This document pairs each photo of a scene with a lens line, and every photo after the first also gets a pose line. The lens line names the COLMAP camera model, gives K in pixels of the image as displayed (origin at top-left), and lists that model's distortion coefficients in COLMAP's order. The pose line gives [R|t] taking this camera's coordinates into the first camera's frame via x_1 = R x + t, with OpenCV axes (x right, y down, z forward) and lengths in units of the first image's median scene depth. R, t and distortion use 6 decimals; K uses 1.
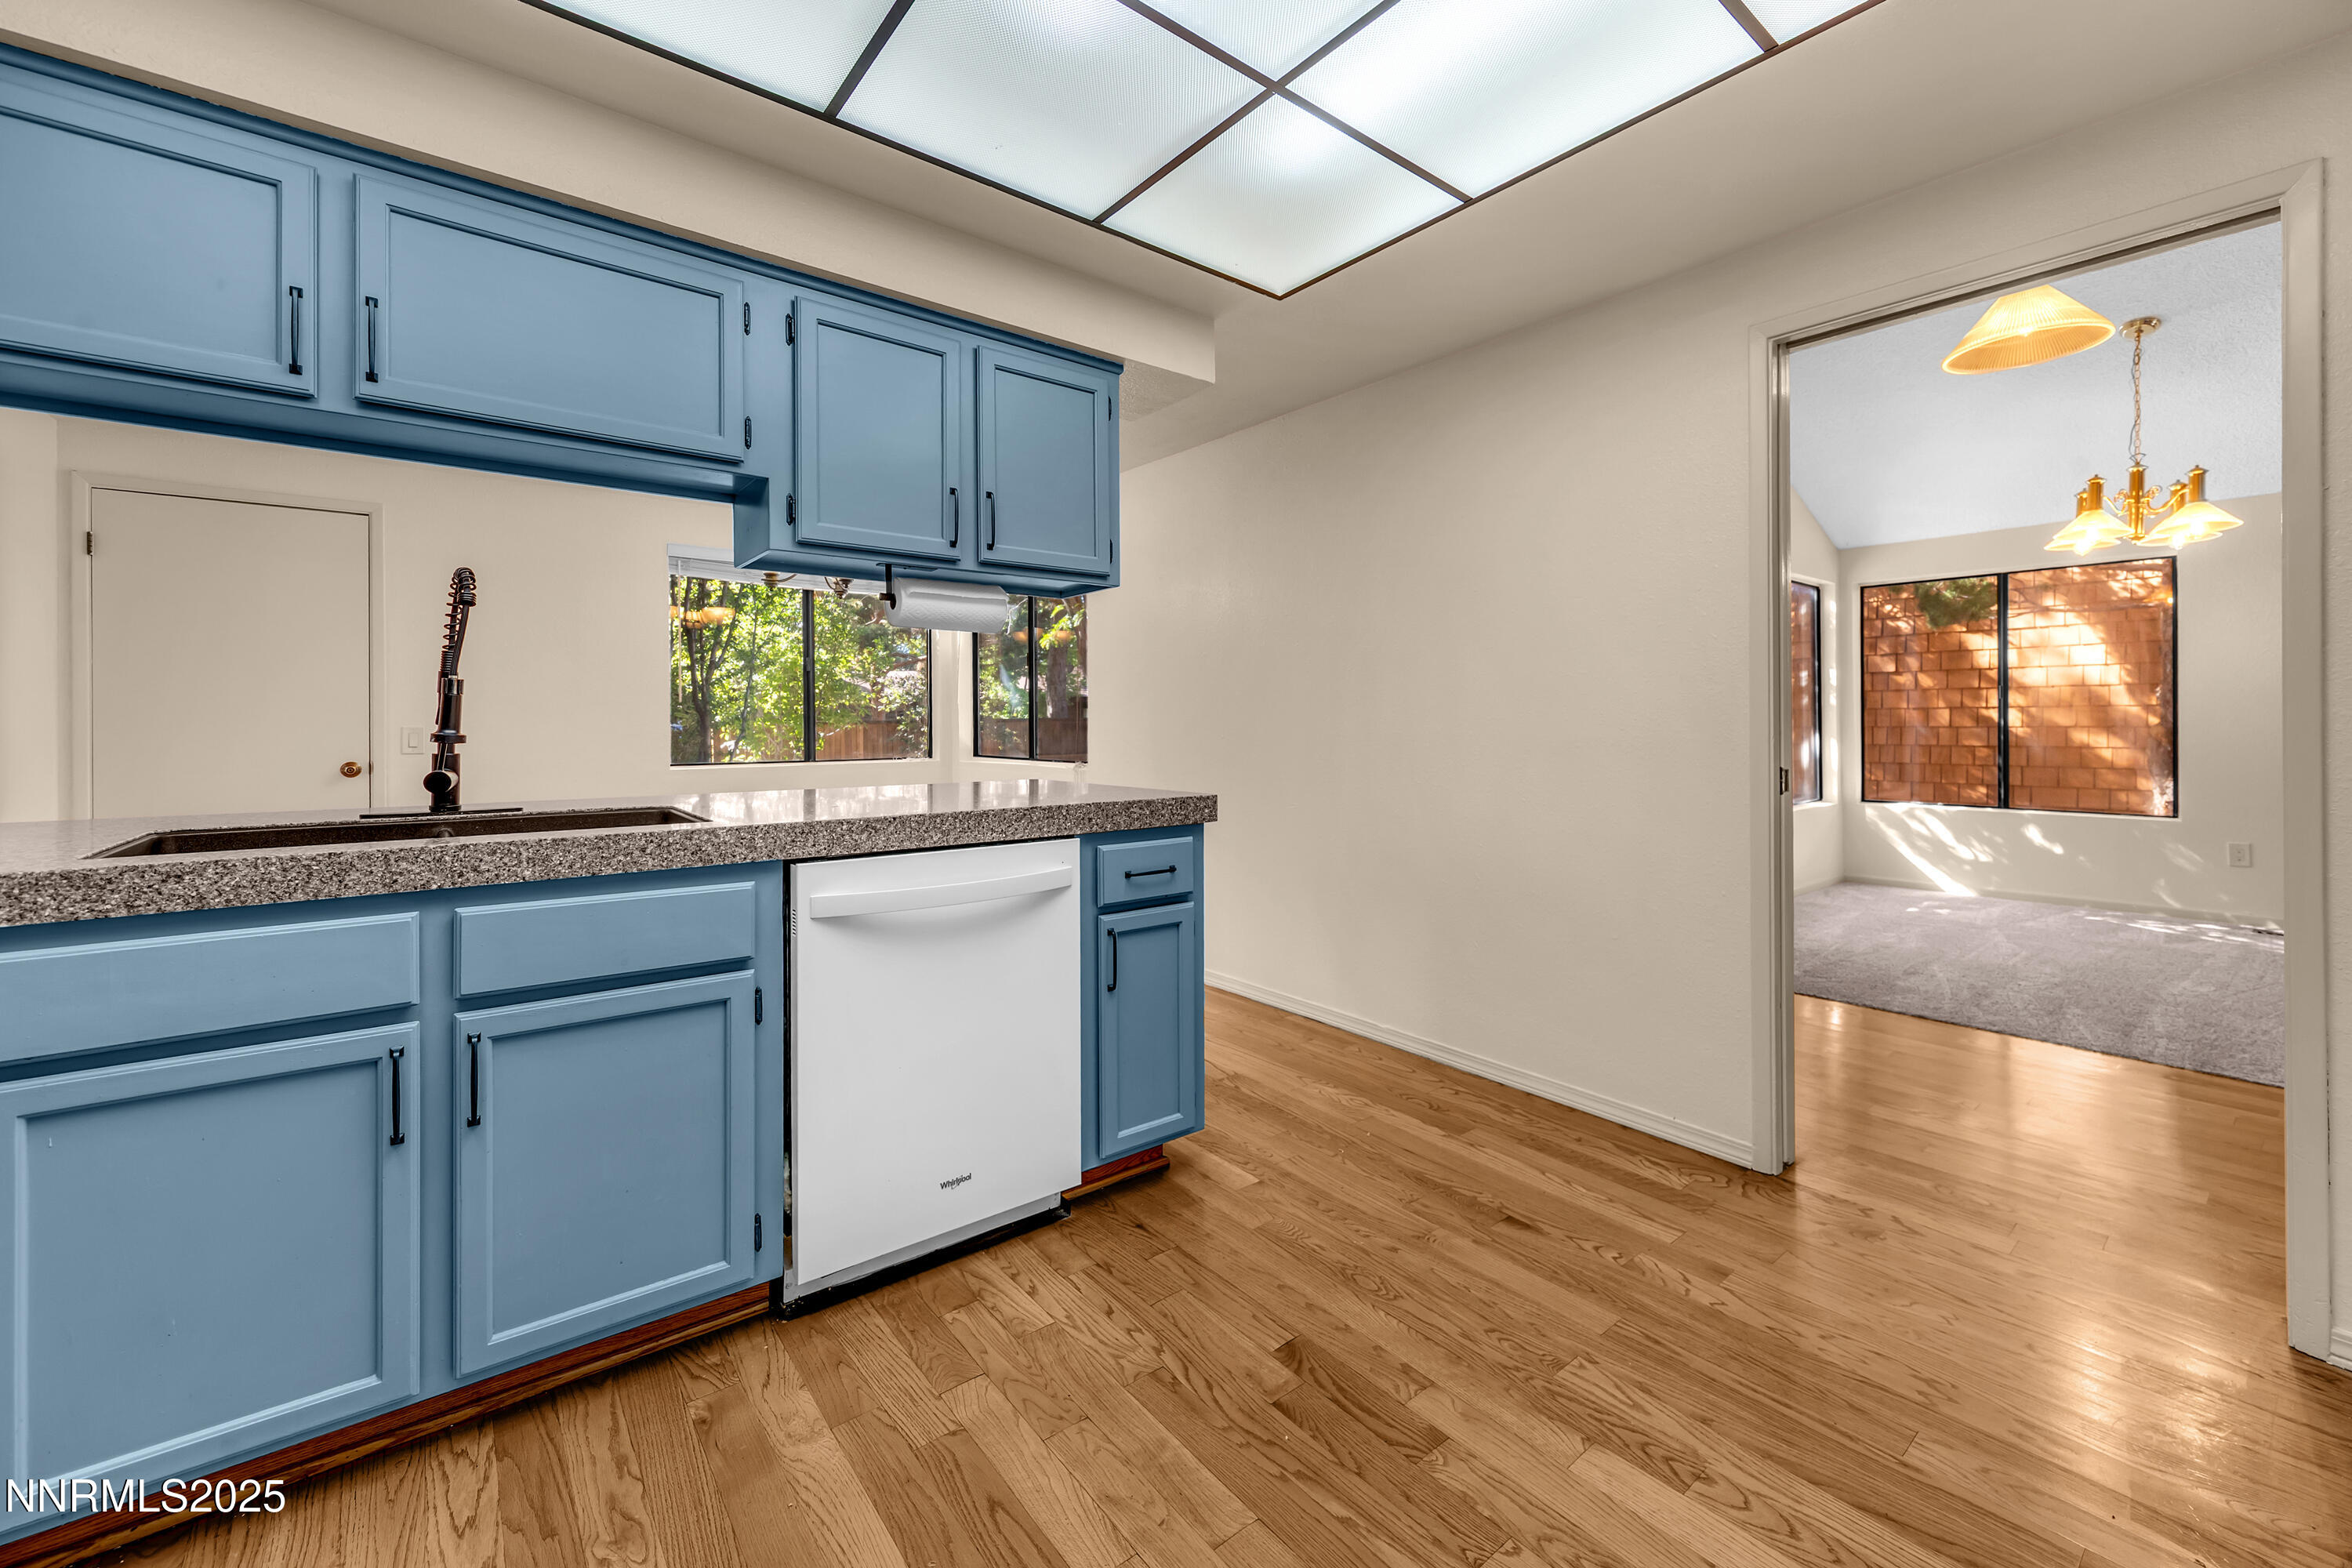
lens RADIAL K [[935.0, 0, 1193.8], [0, 935.0, 732.3], [0, 0, 1]] dist [0.002139, -0.000068]
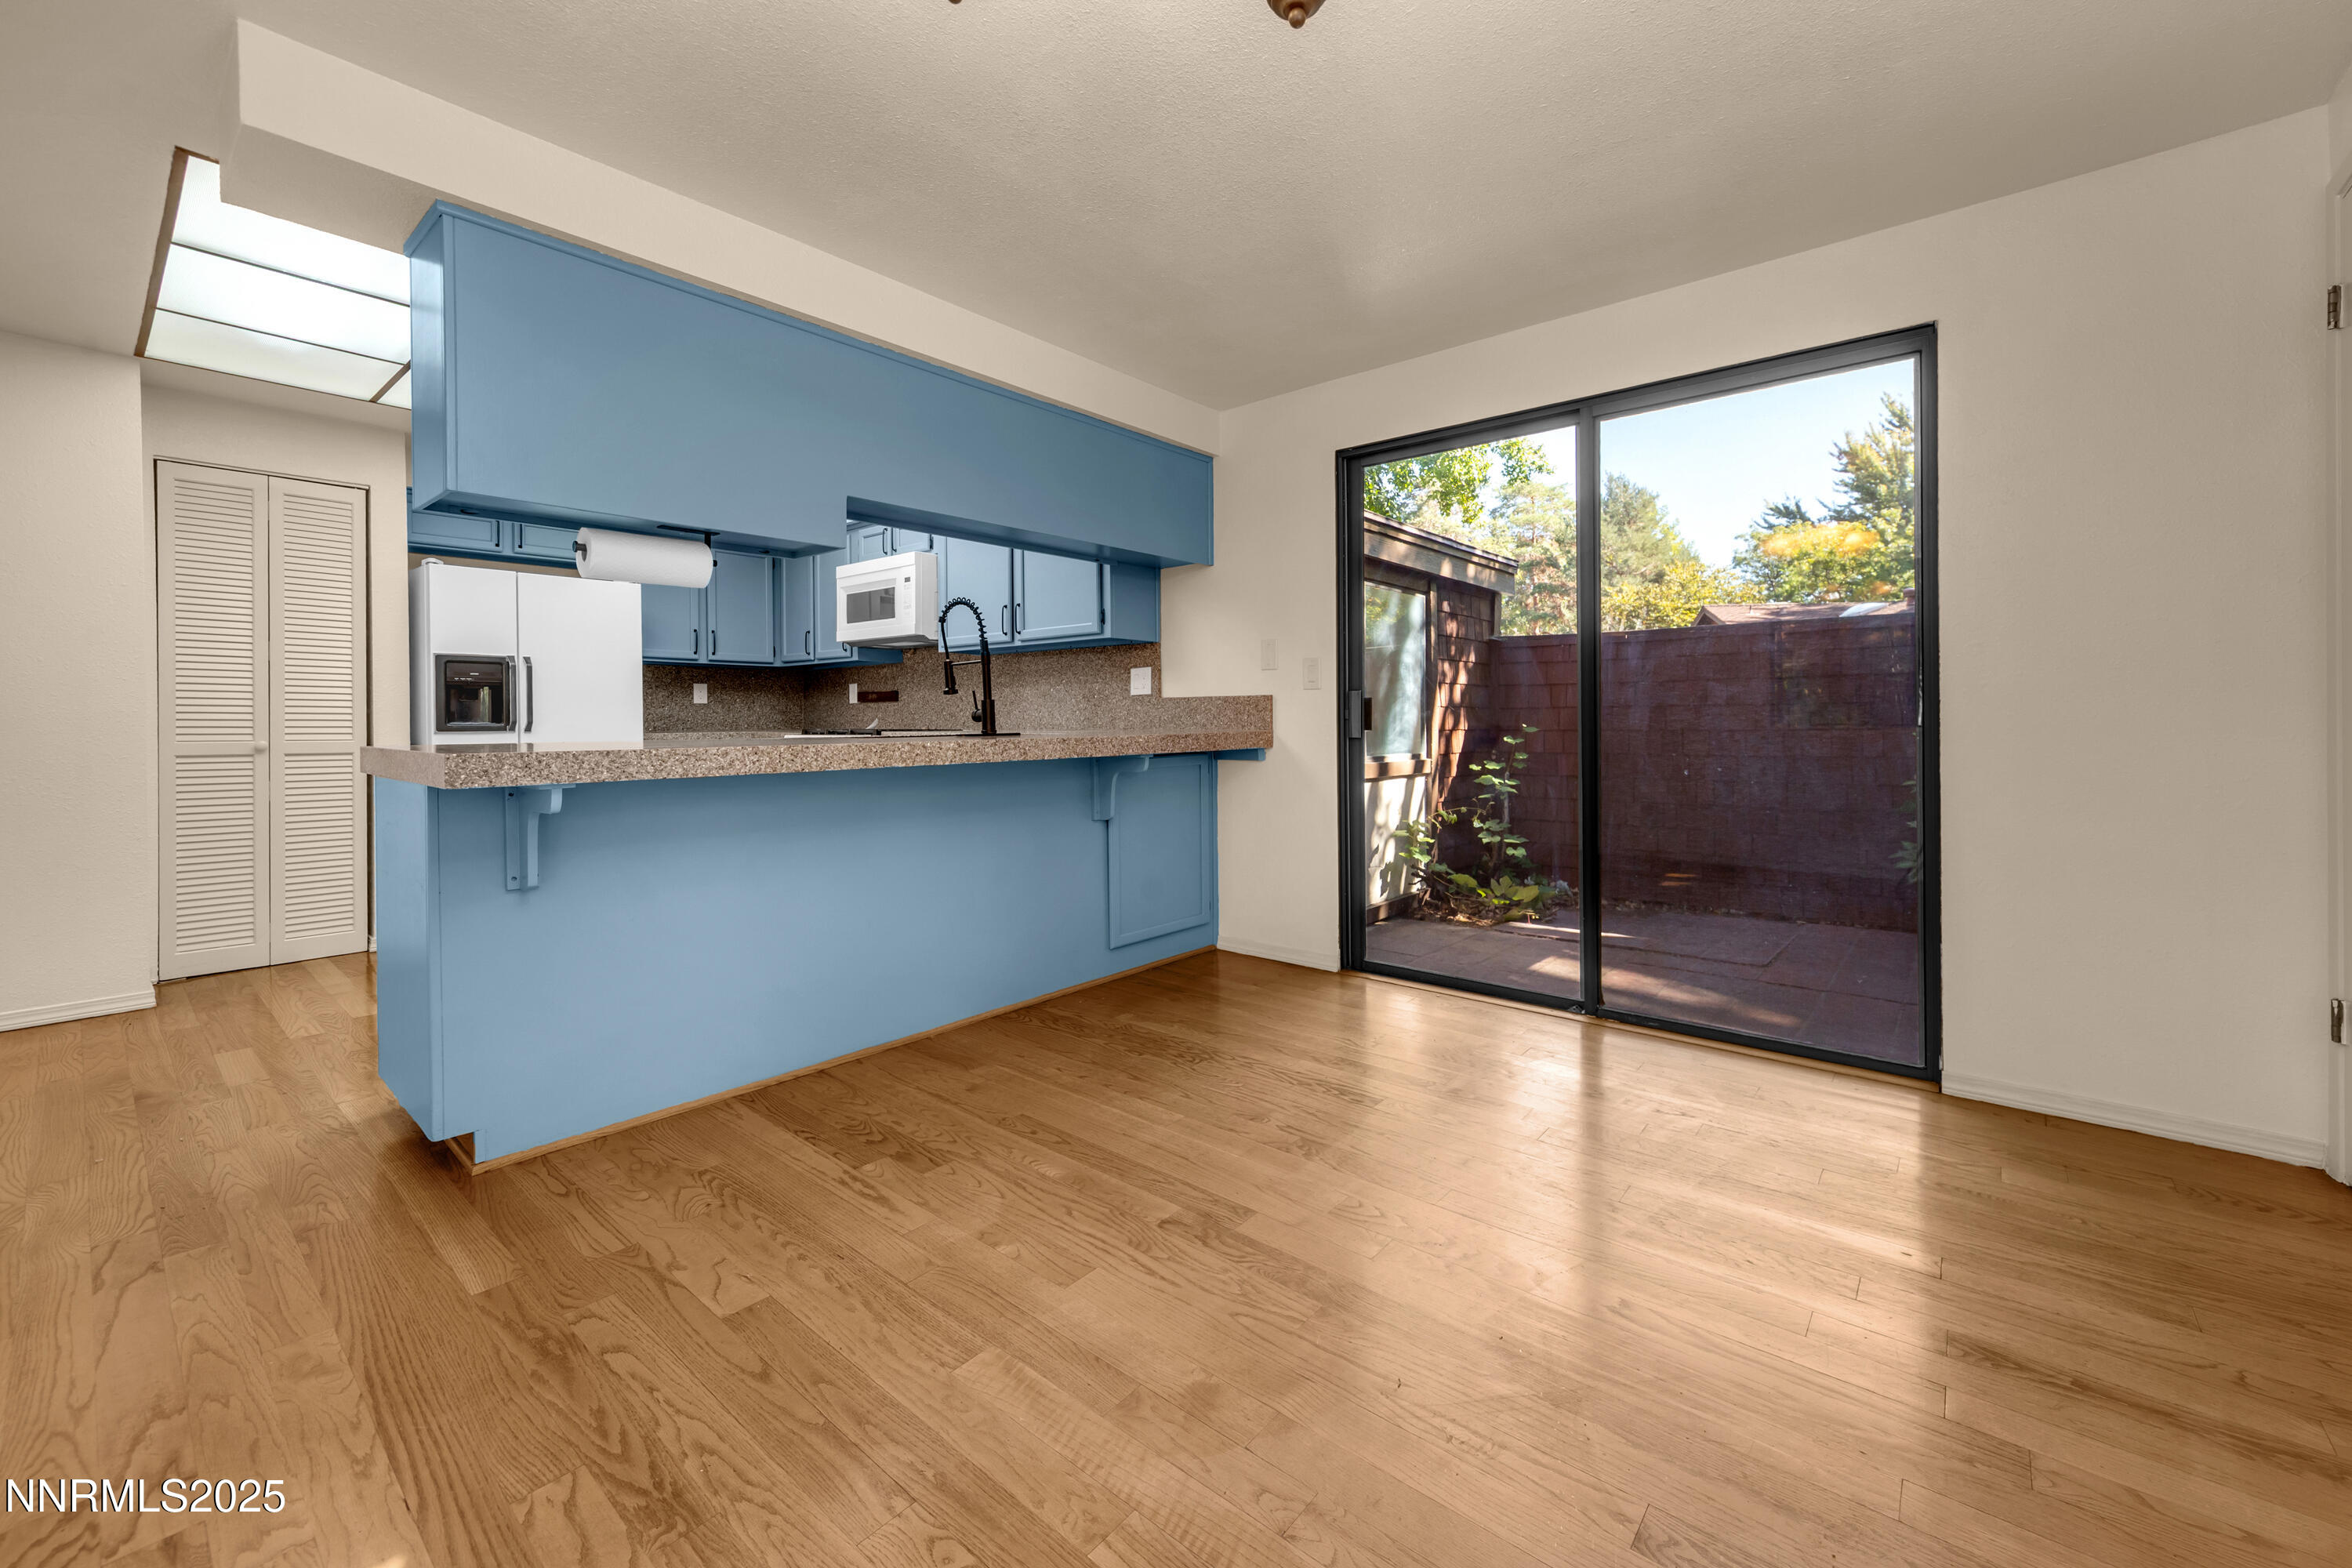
lens RADIAL K [[935.0, 0, 1216.6], [0, 935.0, 719.0], [0, 0, 1]] dist [0.002139, -0.000068]
pose [[-0.978057, 0.011042, -0.208045, -0.964378], [0.009351, 0.999915, 0.009109, 0.051556], [0.208128, 0.006964, -0.978077, 3.116602]]
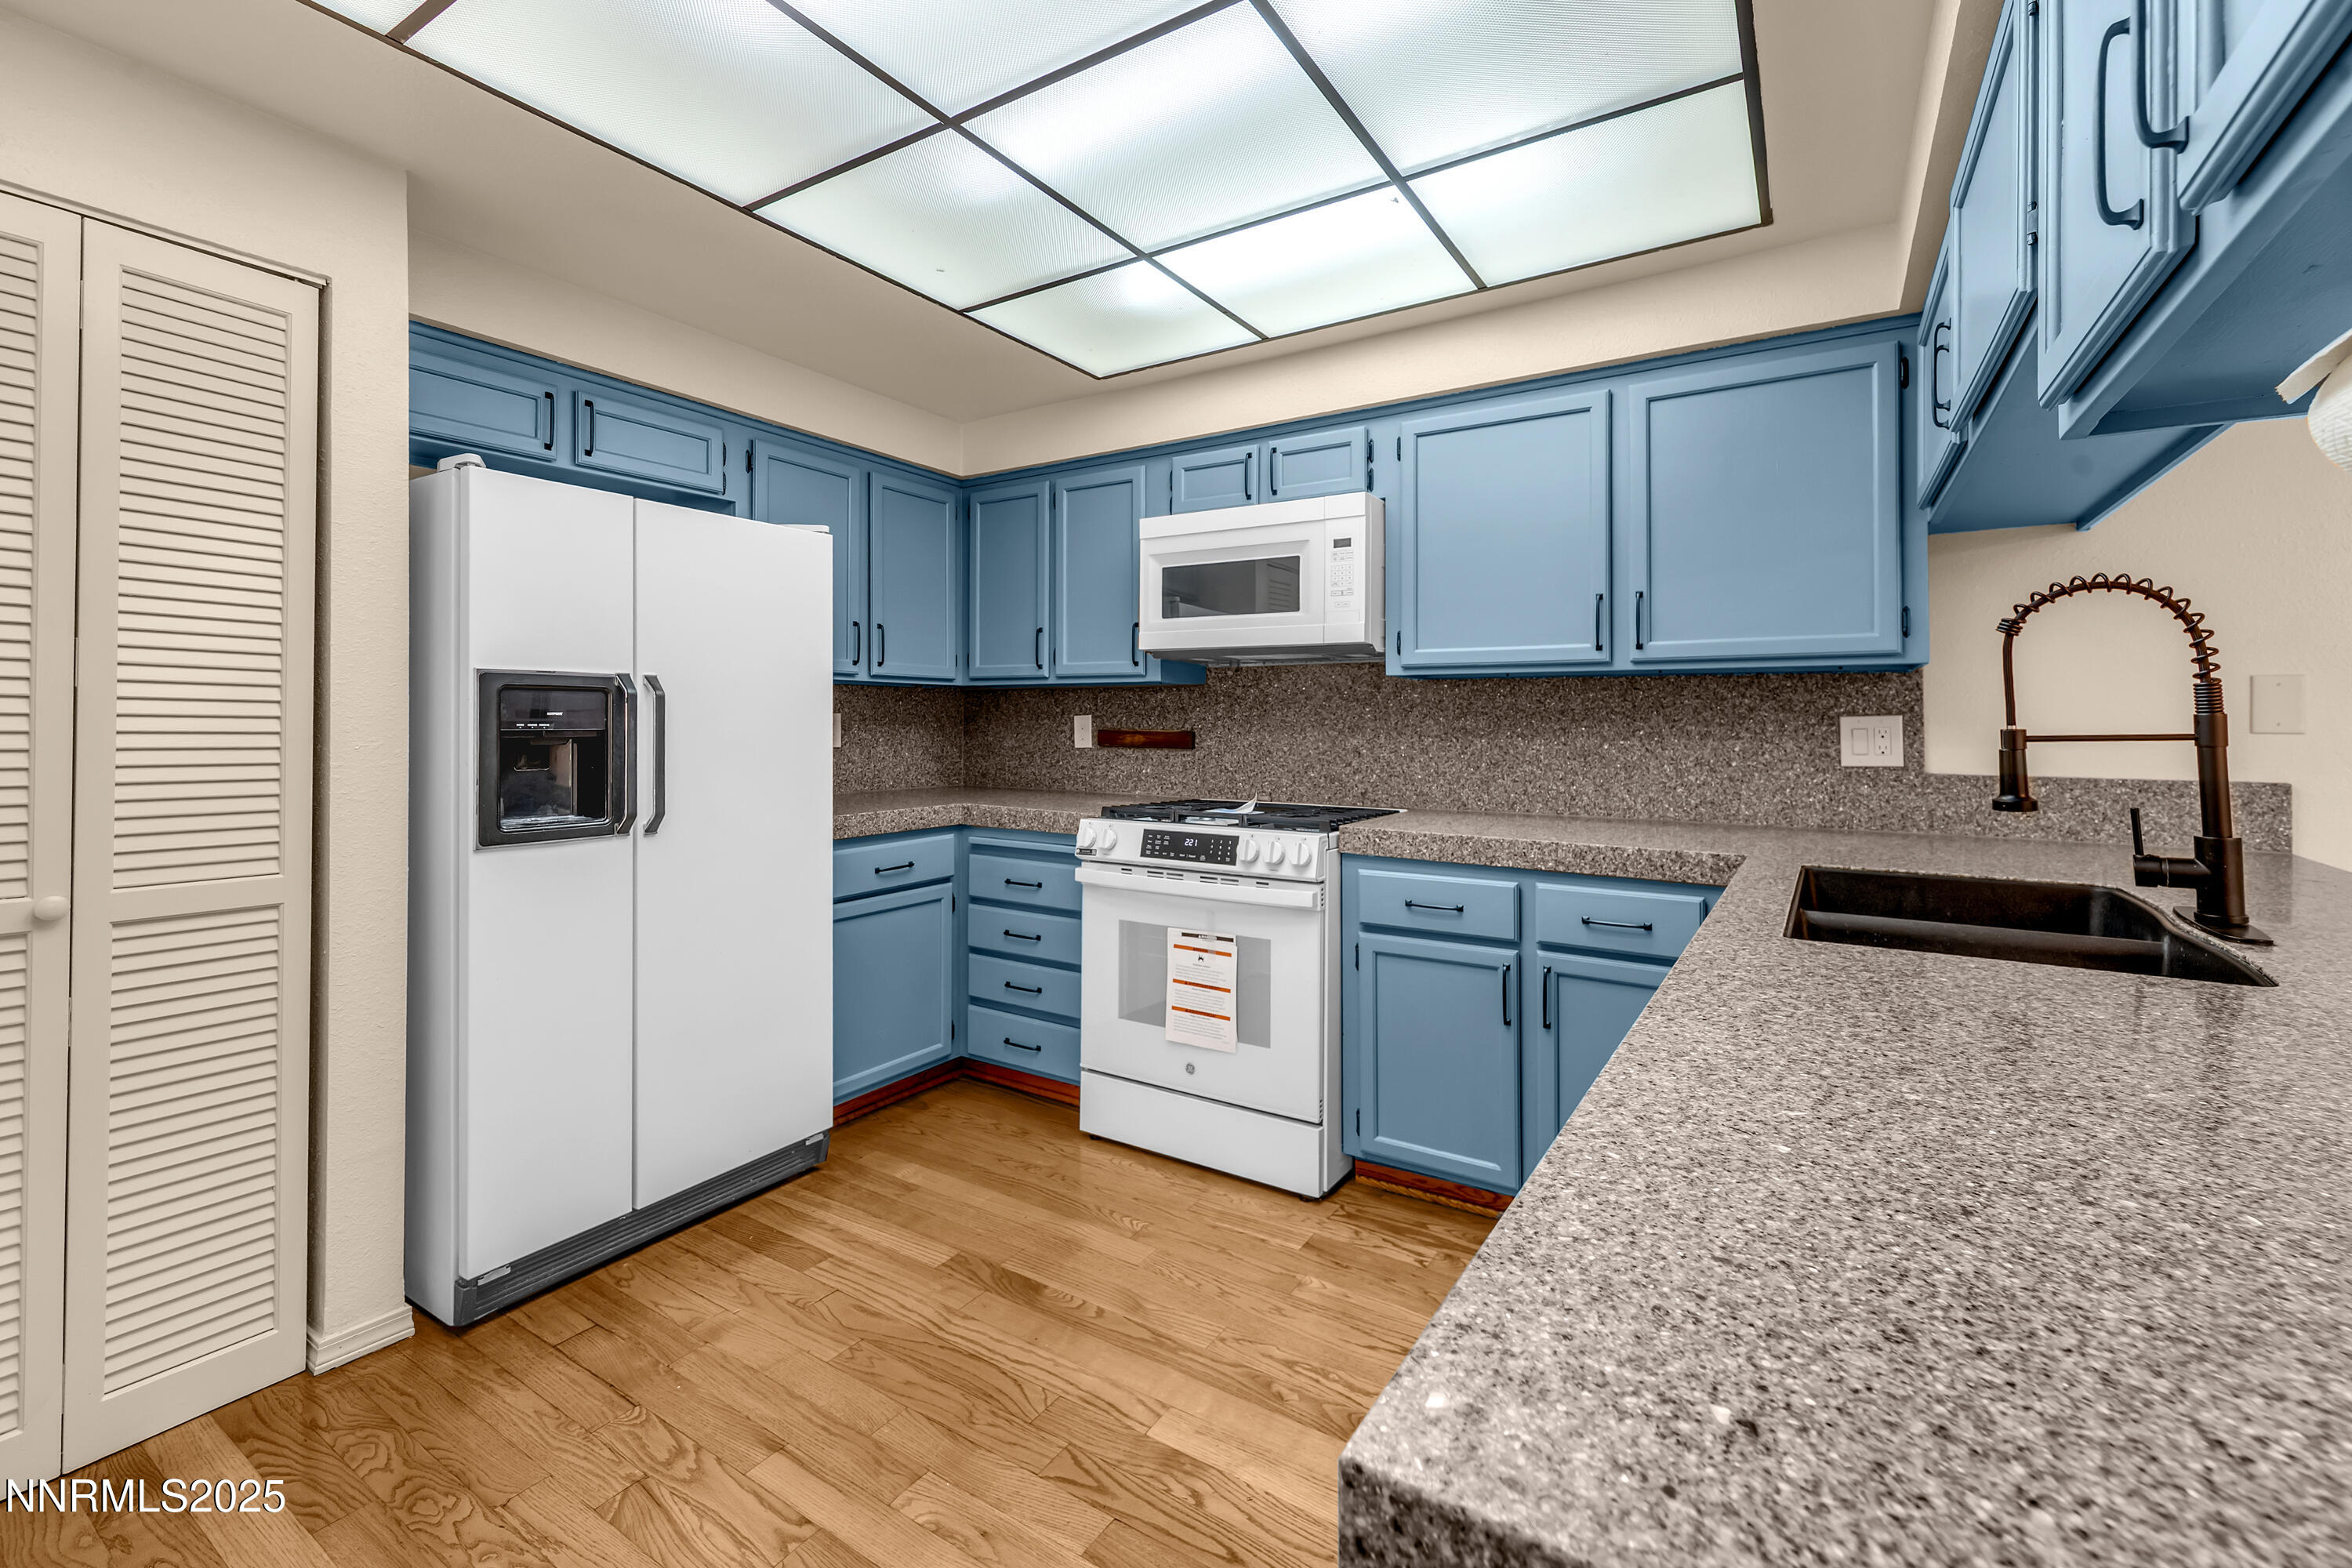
lens RADIAL K [[992.1, 0, 1197.4], [0, 992.1, 717.1], [0, 0, 1]] dist [0.005781, -0.000615]
pose [[-0.945564, -0.000172, -0.325437, 0.135604], [-0.002519, 0.999974, 0.006790, -0.075125], [0.325427, 0.007240, -0.945539, 1.619977]]
